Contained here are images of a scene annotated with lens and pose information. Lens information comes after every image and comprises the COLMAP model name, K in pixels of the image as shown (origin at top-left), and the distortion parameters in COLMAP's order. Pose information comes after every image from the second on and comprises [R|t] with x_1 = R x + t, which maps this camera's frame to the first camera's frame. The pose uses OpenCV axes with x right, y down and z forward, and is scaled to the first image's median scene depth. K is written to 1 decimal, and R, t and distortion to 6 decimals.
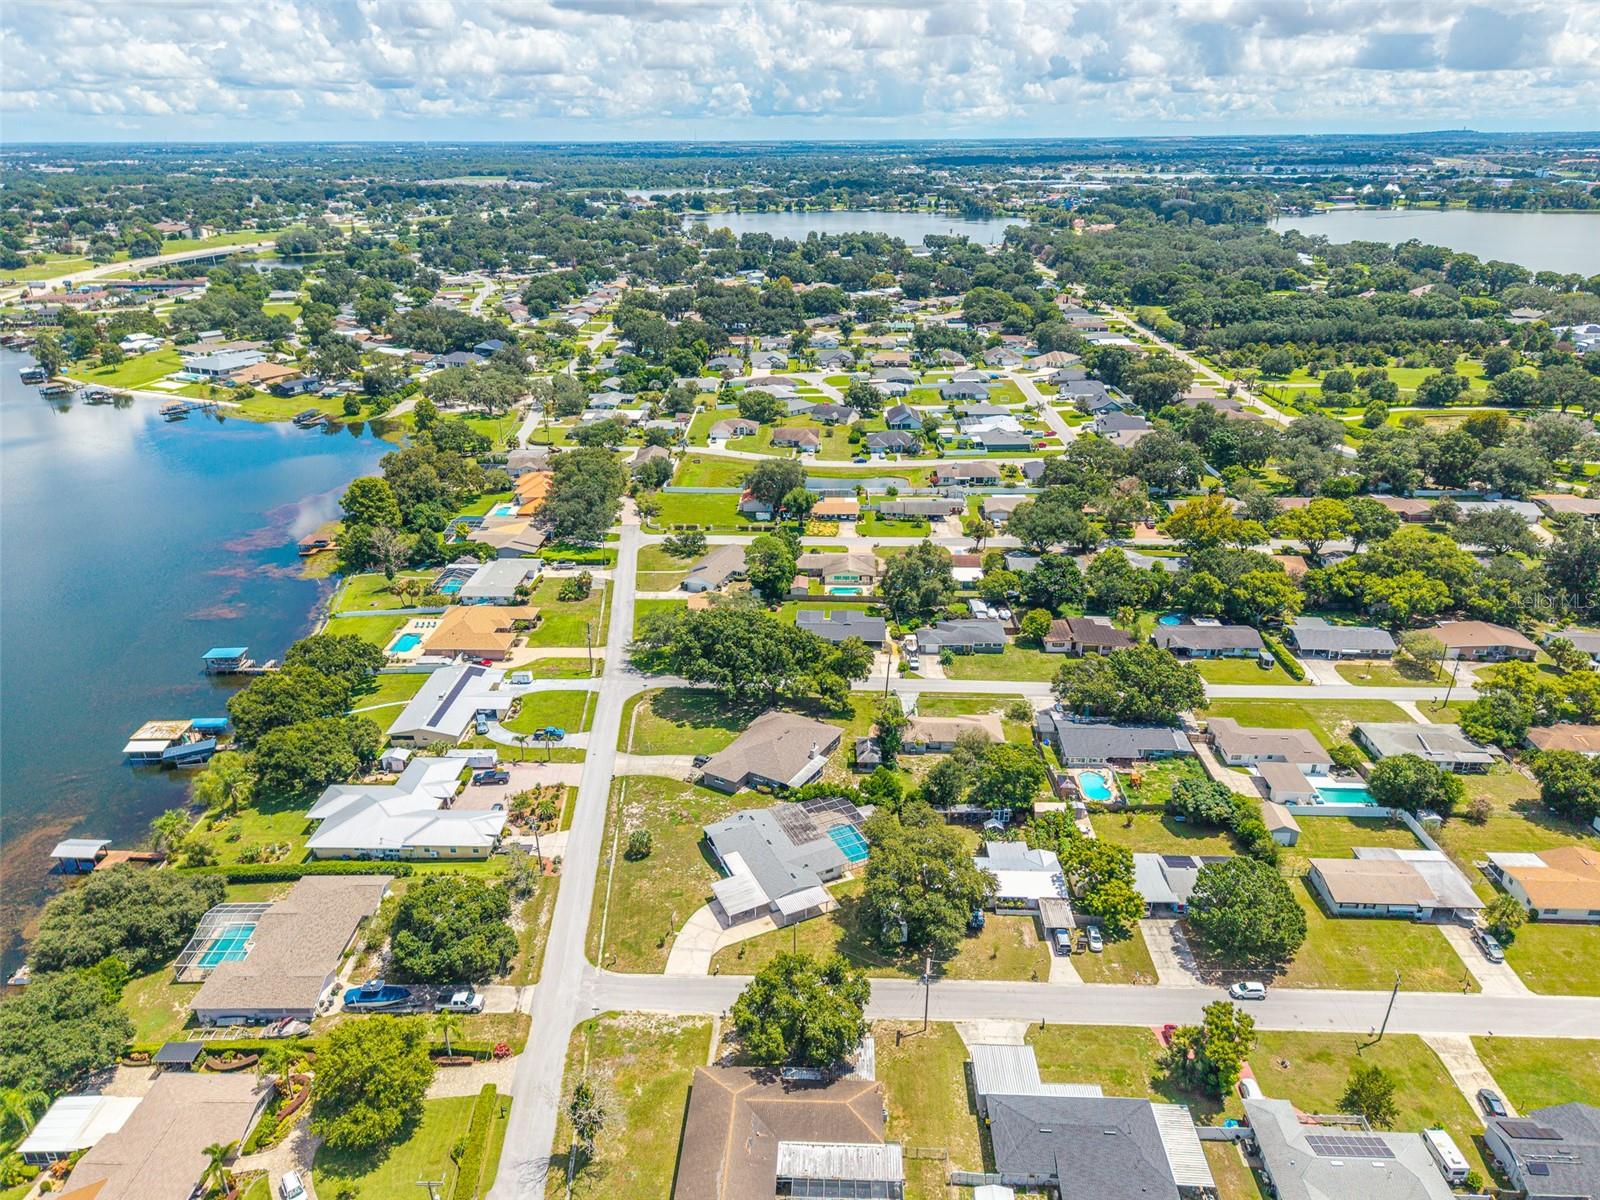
lens RADIAL K [[1059.5, 0, 804.2], [0, 1059.5, 597.1], [0, 0, 1]] dist [0.169305, -0.211962]
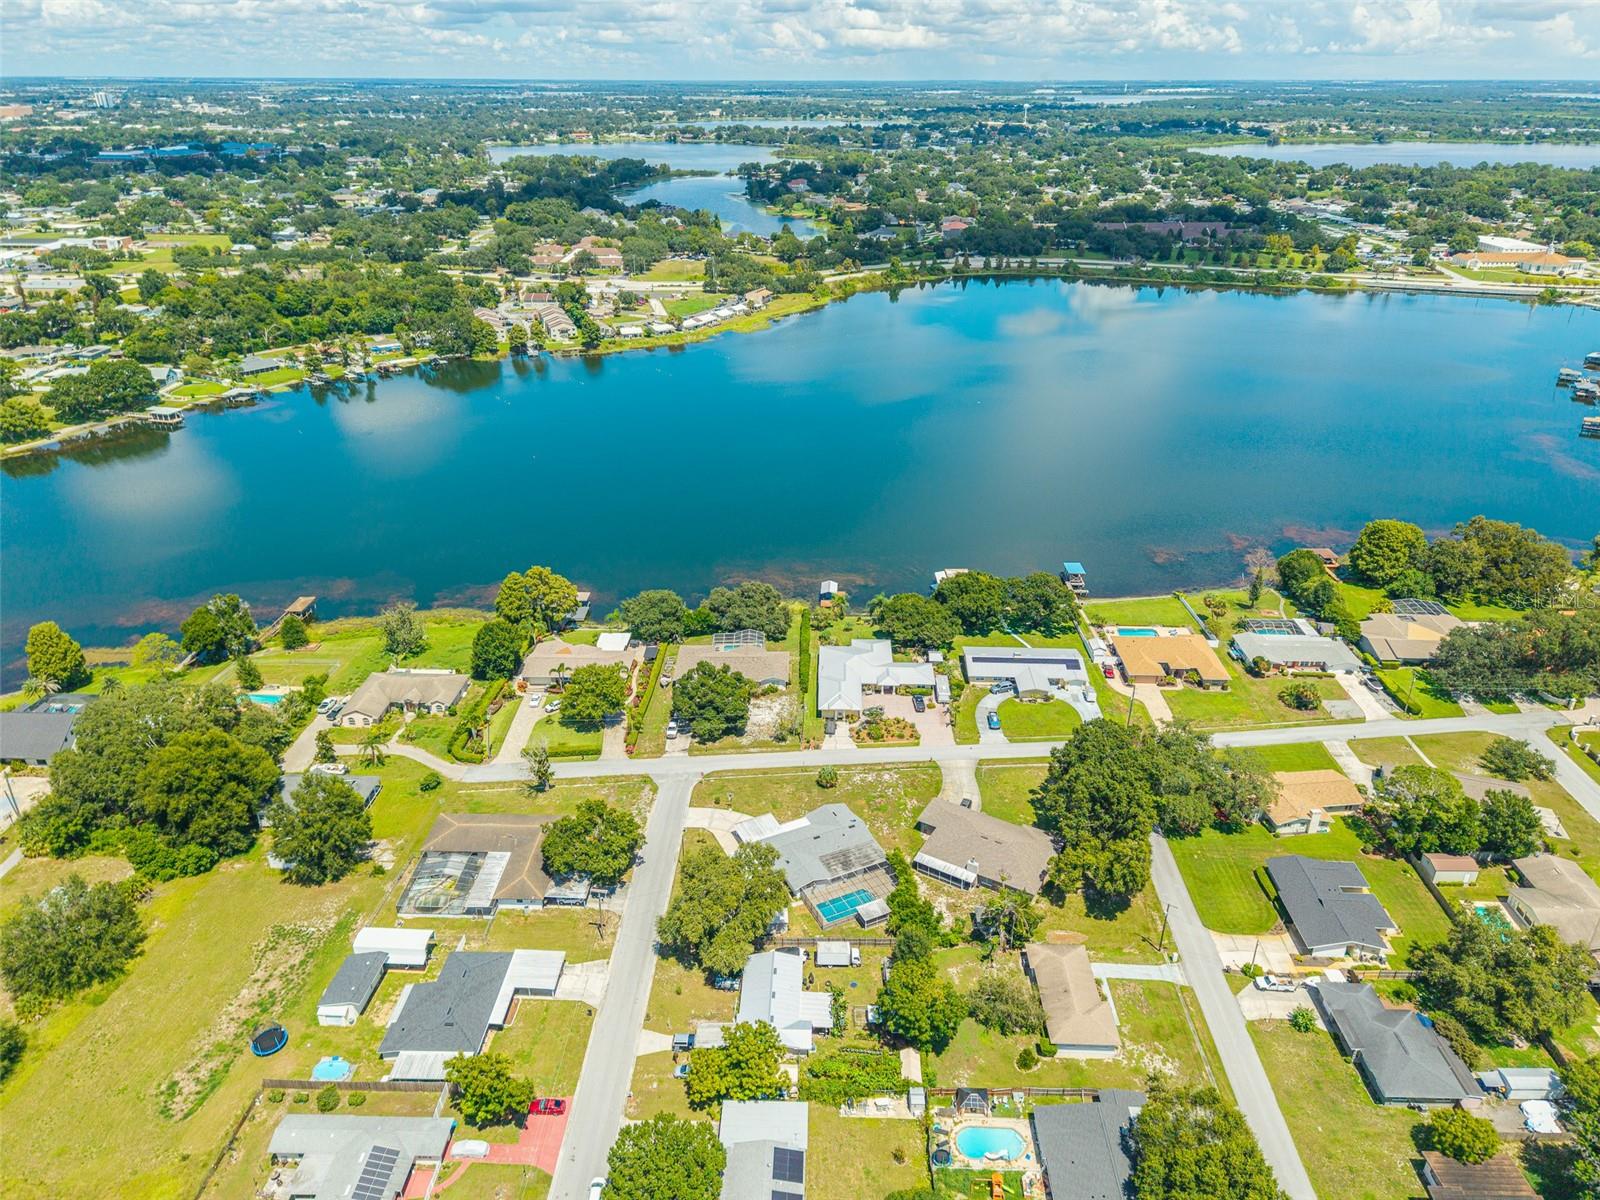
lens RADIAL K [[1059.5, 0, 804.2], [0, 1059.5, 597.1], [0, 0, 1]] dist [0.169305, -0.211962]
pose [[0.010886, 0.443498, -0.896209, 0.785242], [-0.400801, 0.823050, 0.402426, -0.388858], [0.916100, 0.354821, 0.186714, 0.620750]]
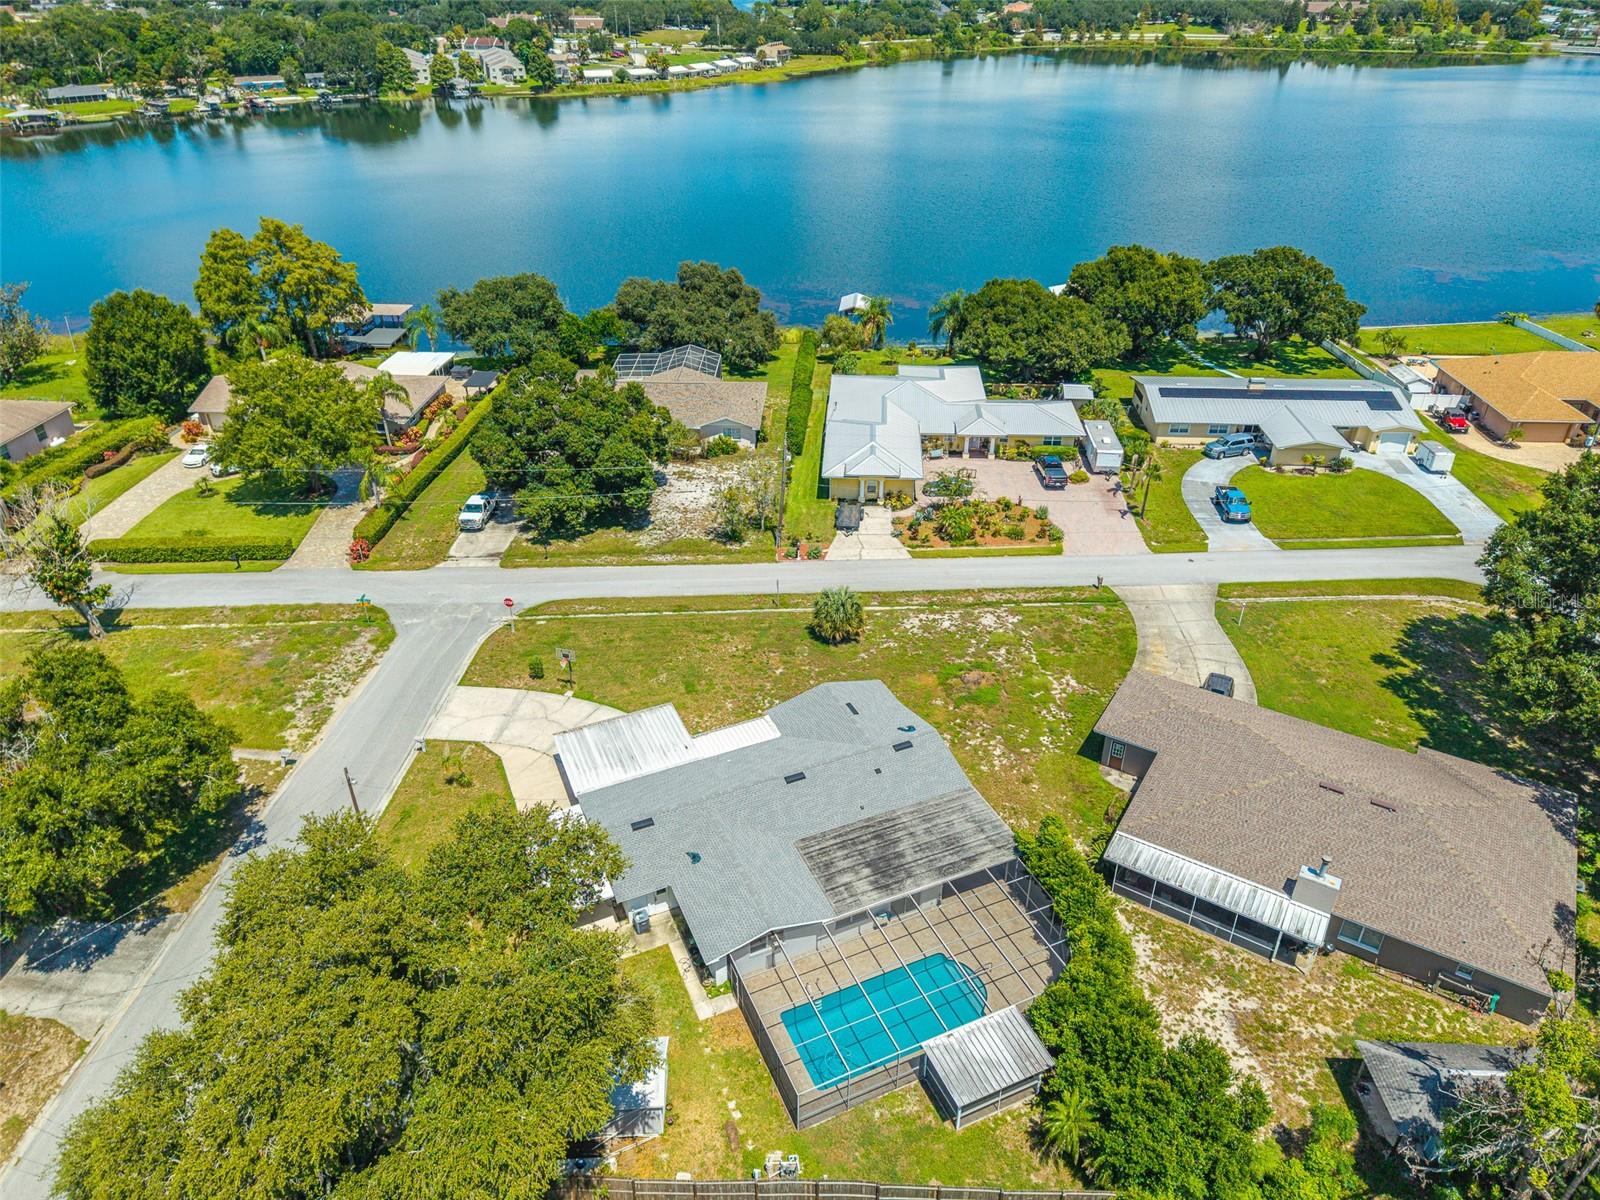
lens RADIAL K [[1059.3, 0, 802.3], [0, 1059.3, 600.8], [0, 0, 1]] dist [0.075885, -0.073495]
pose [[-0.021622, 0.521567, -0.852936, 0.222064], [-0.397343, 0.778380, 0.486049, 0.004062], [0.917415, 0.349417, 0.190411, 0.824920]]
